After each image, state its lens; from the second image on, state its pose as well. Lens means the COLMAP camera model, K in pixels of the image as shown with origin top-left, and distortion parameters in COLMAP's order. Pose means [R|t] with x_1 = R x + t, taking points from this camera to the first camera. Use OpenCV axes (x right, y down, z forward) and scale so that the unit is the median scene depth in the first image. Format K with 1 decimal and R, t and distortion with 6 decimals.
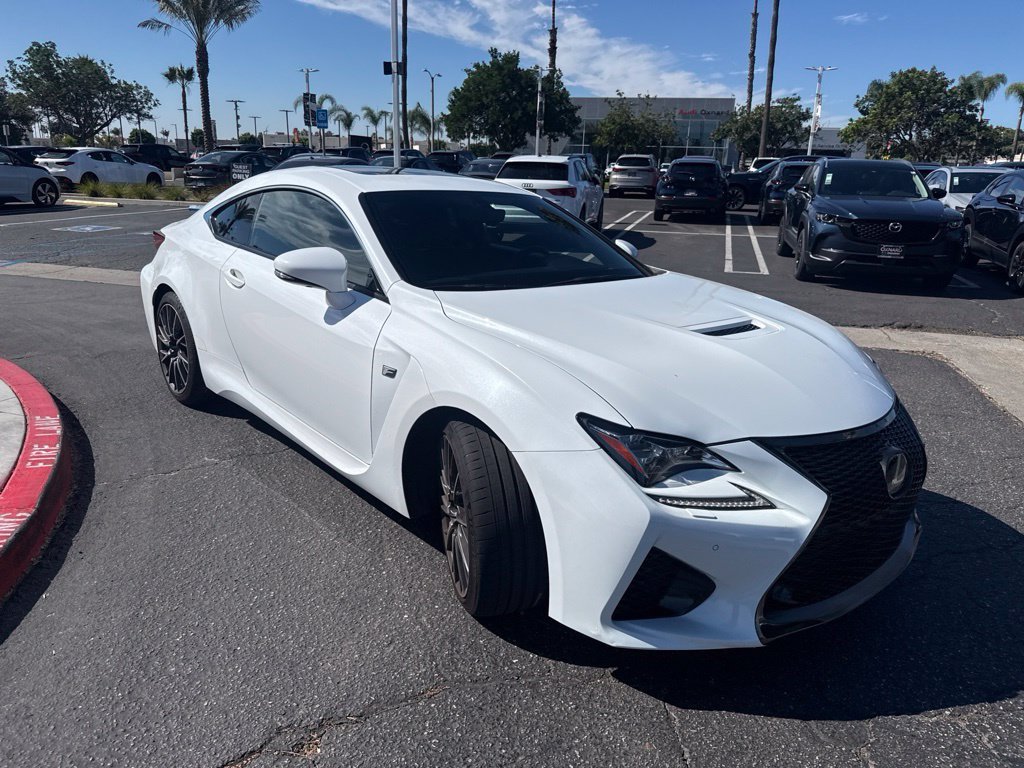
lens RADIAL K [[724.1, 0, 504.0], [0, 724.1, 389.5], [0, 0, 1]] dist [0.017574, -0.025418]
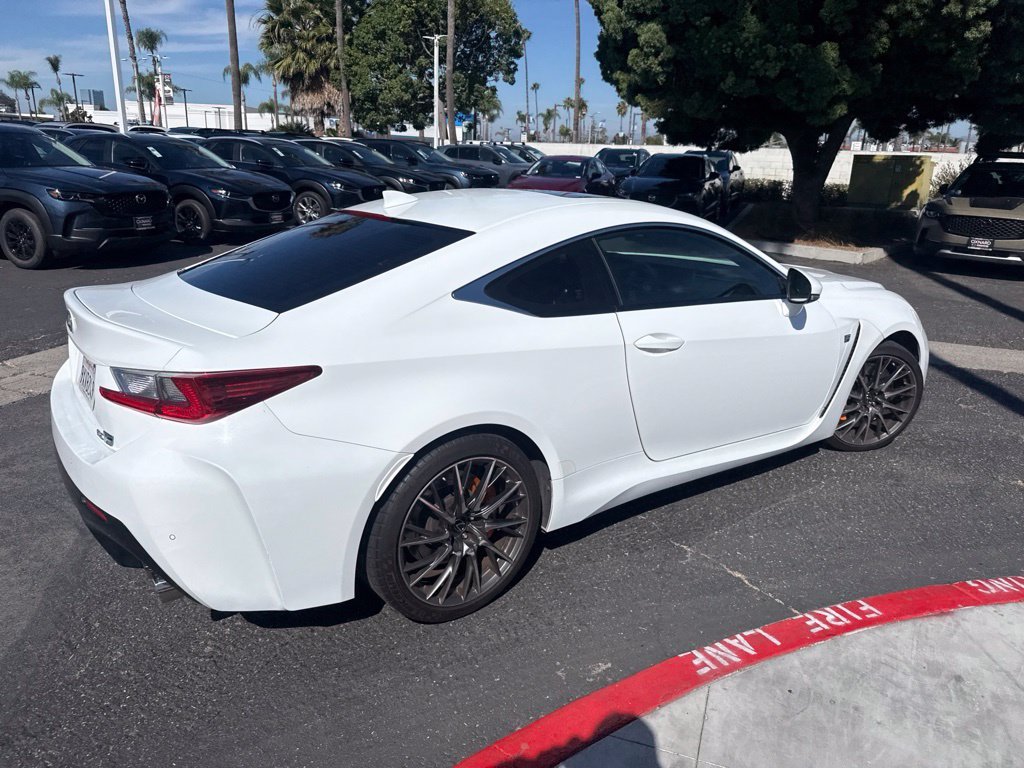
lens RADIAL K [[724.1, 0, 508.9], [0, 724.1, 374.8], [0, 0, 1]] dist [0.017574, -0.025418]
pose [[0.084837, -0.317021, 0.944617, -0.445088], [0.260539, 0.922109, 0.286068, -0.151748], [-0.961729, 0.221840, 0.160825, 0.396850]]
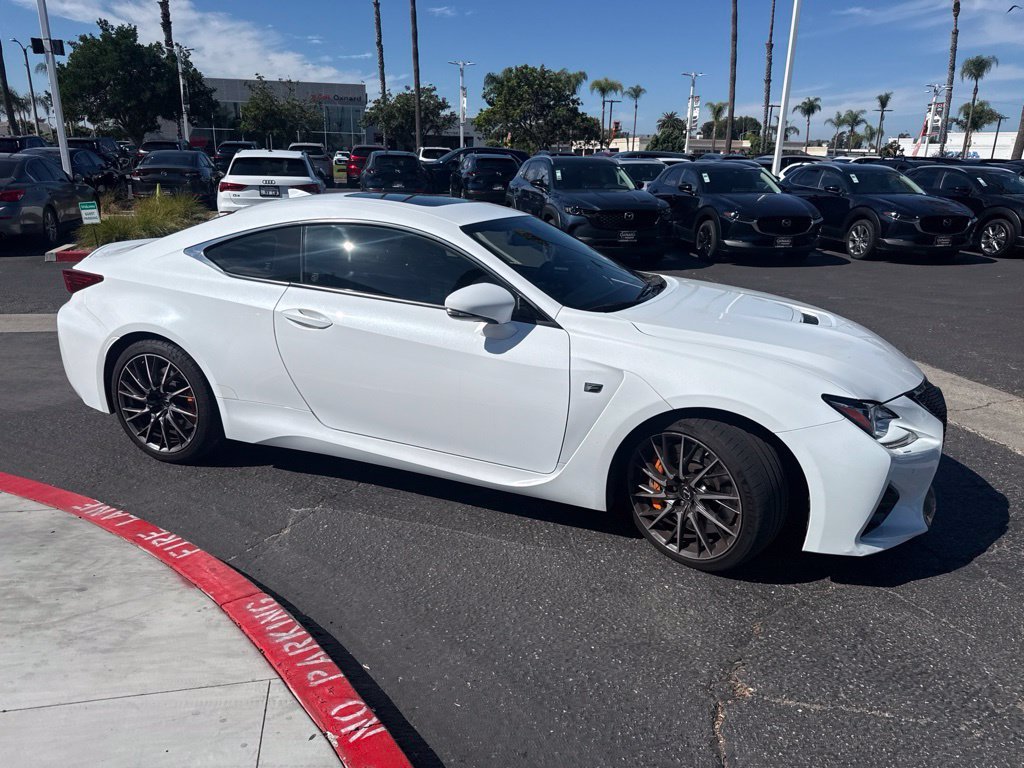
lens RADIAL K [[724.1, 0, 506.8], [0, 724.1, 388.3], [0, 0, 1]] dist [0.017574, -0.025418]
pose [[0.885423, -0.148501, 0.440424, -0.217899], [0.140180, 0.988782, 0.051580, -0.028375], [-0.443143, 0.016069, 0.896307, 0.009634]]
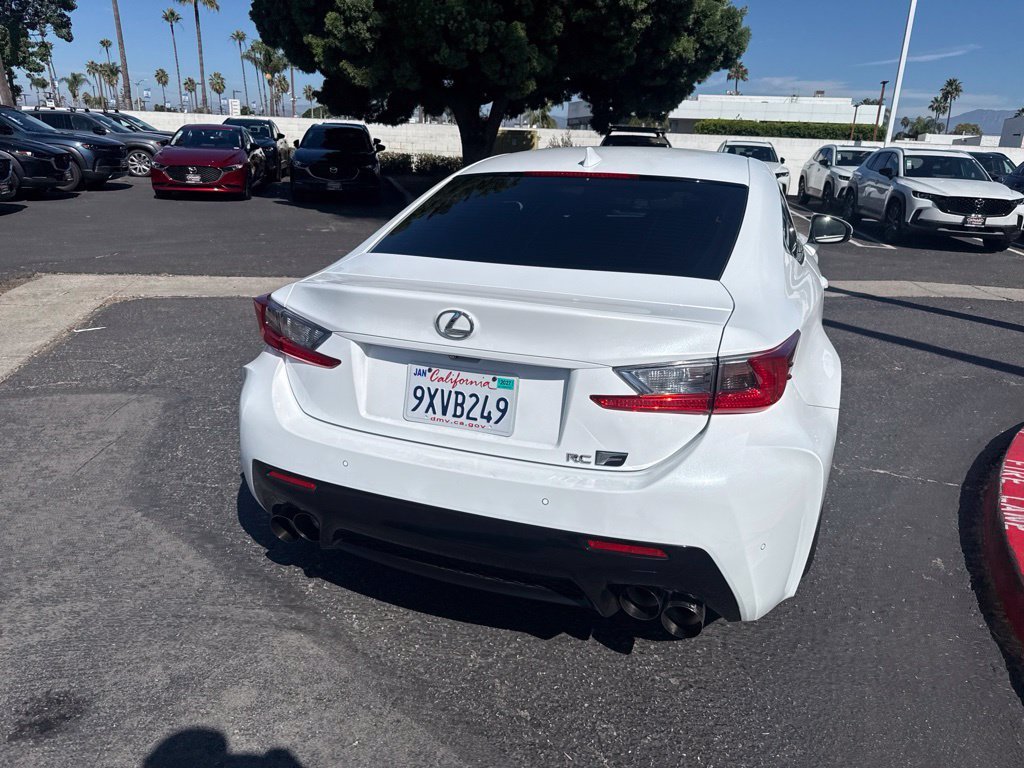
lens RADIAL K [[724.1, 0, 506.4], [0, 724.1, 372.0], [0, 0, 1]] dist [0.017574, -0.025418]
pose [[-0.463136, -0.310343, 0.830176, -0.372664], [0.207149, 0.872842, 0.441856, -0.206007], [-0.861739, 0.376610, -0.339957, 0.644961]]
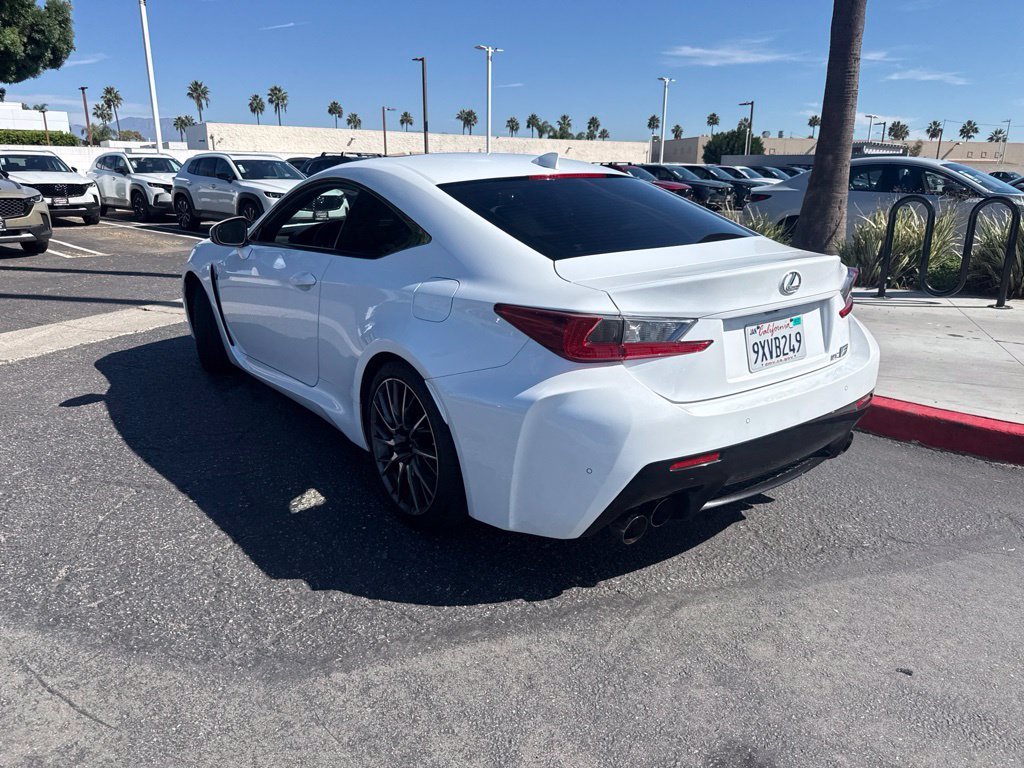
lens RADIAL K [[724.1, 0, 502.4], [0, 724.1, 386.6], [0, 0, 1]] dist [0.017574, -0.025418]
pose [[-0.995088, -0.059874, 0.078839, -0.126422], [-0.006292, 0.833012, 0.553219, -0.244812], [-0.098798, 0.550005, -0.829297, 0.826342]]
